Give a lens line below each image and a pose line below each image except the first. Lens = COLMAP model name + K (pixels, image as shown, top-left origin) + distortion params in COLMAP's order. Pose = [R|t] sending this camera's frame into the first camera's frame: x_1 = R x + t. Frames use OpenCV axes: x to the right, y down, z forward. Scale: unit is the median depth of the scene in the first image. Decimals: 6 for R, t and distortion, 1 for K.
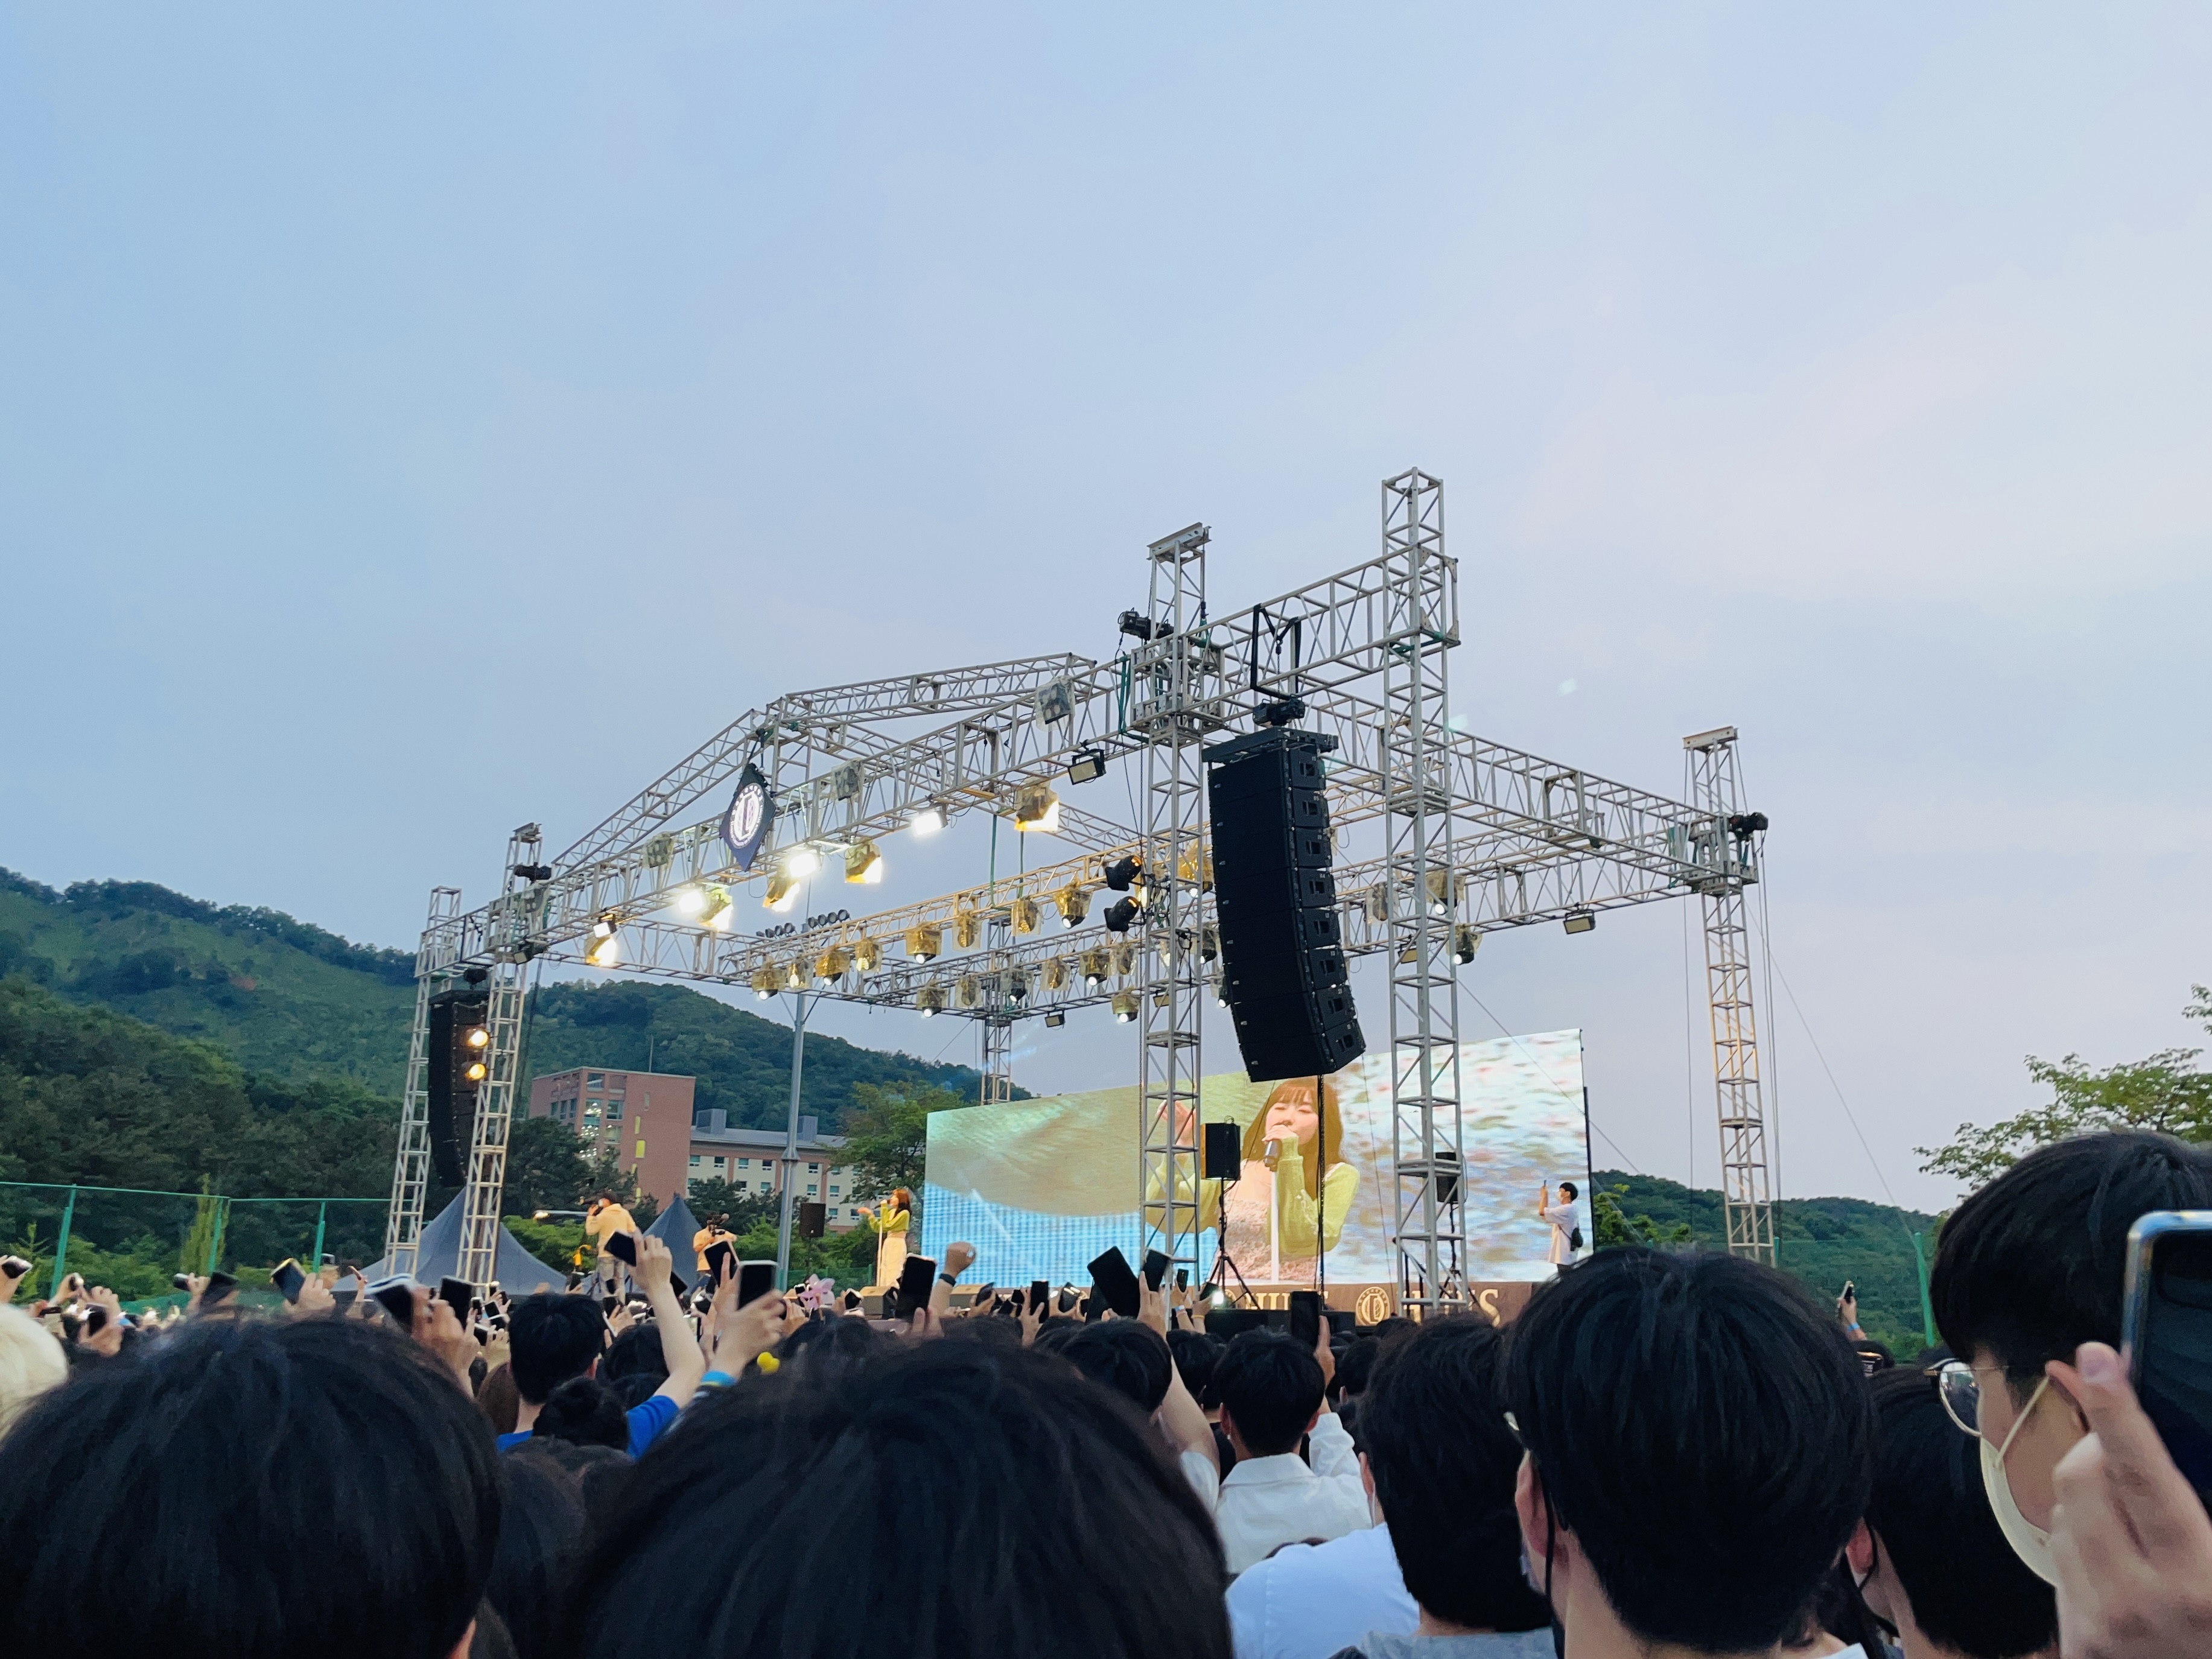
lens RADIAL K [[1841.2, 0, 1141.3], [0, 1841.2, 777.2], [0, 0, 1]] dist [0.111244, -0.141114]
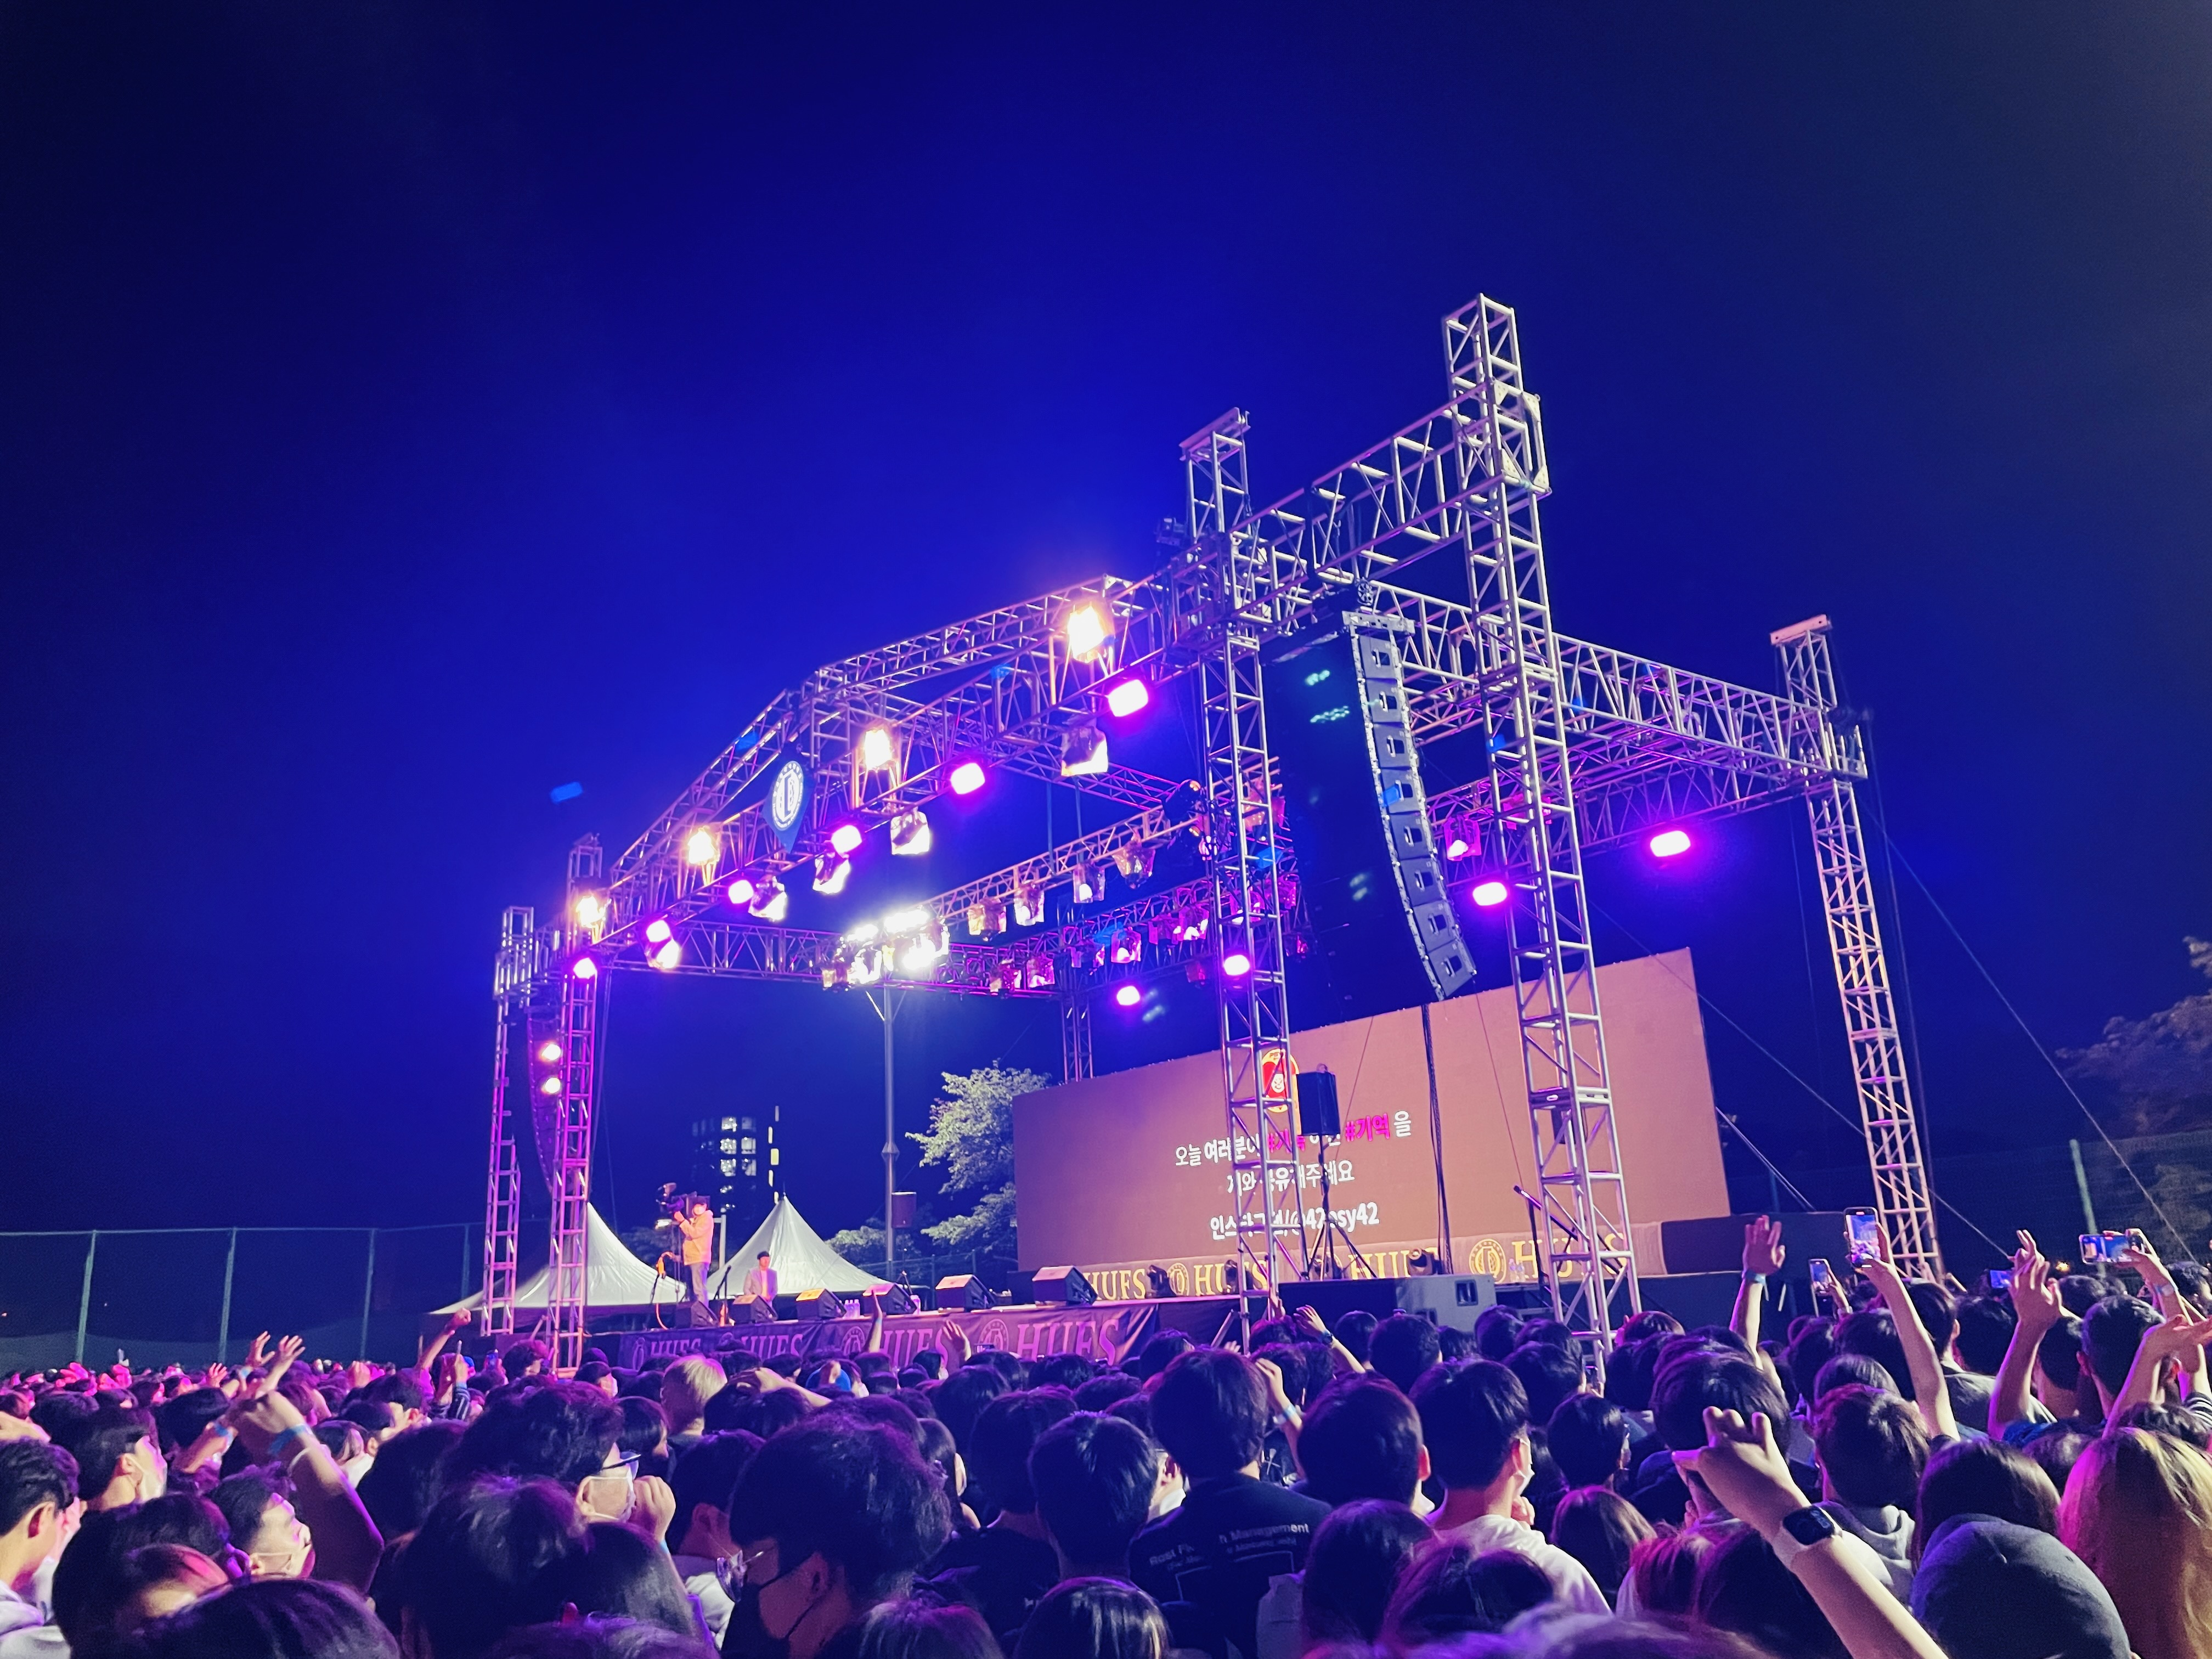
lens RADIAL K [[1680.6, 0, 1106.9], [0, 1680.6, 813.0], [0, 0, 1]] dist [0.121747, -0.164715]
pose [[0.994699, -0.085301, -0.057425, 0.000681], [0.086055, 0.996232, 0.010783, 0.033393], [0.056289, -0.015668, 0.998292, 0.133610]]
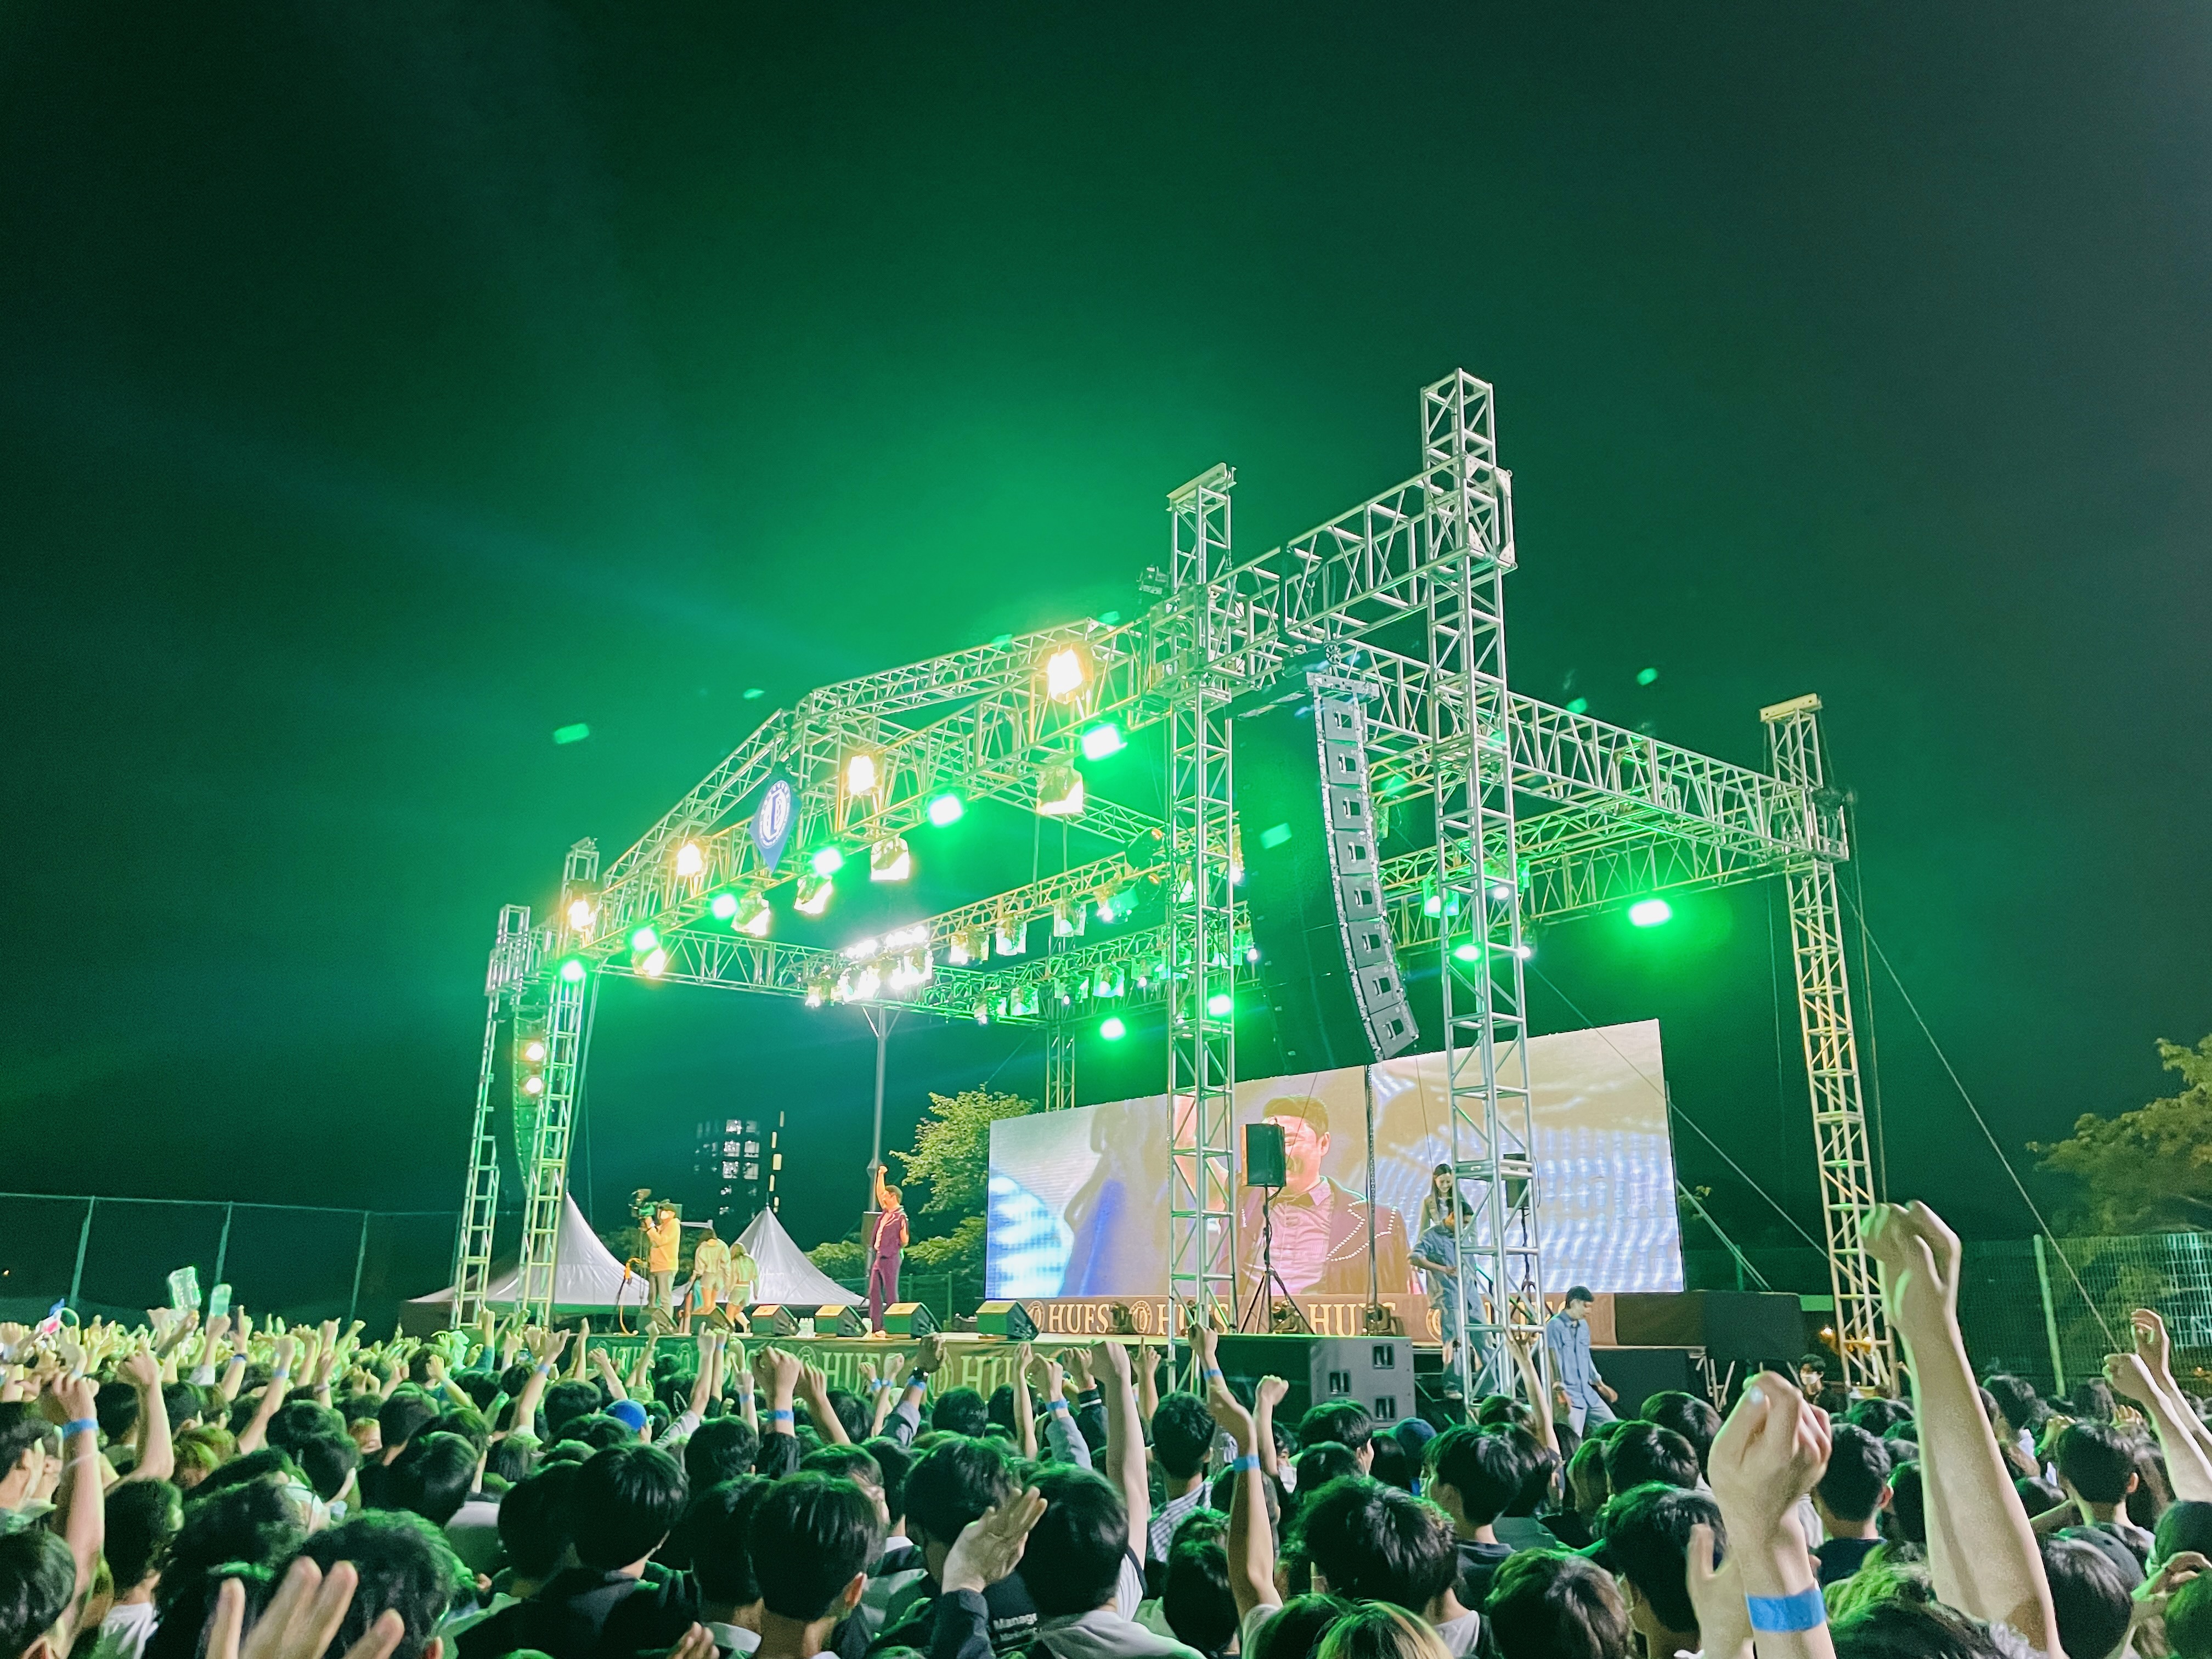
lens RADIAL K [[1680.6, 0, 1106.9], [0, 1680.6, 813.0], [0, 0, 1]] dist [0.121747, -0.164715]
pose [[0.996773, -0.028253, -0.075136, 0.025853], [0.028074, 0.999600, -0.003431, 0.027062], [0.075203, 0.001311, 0.997167, 0.128185]]
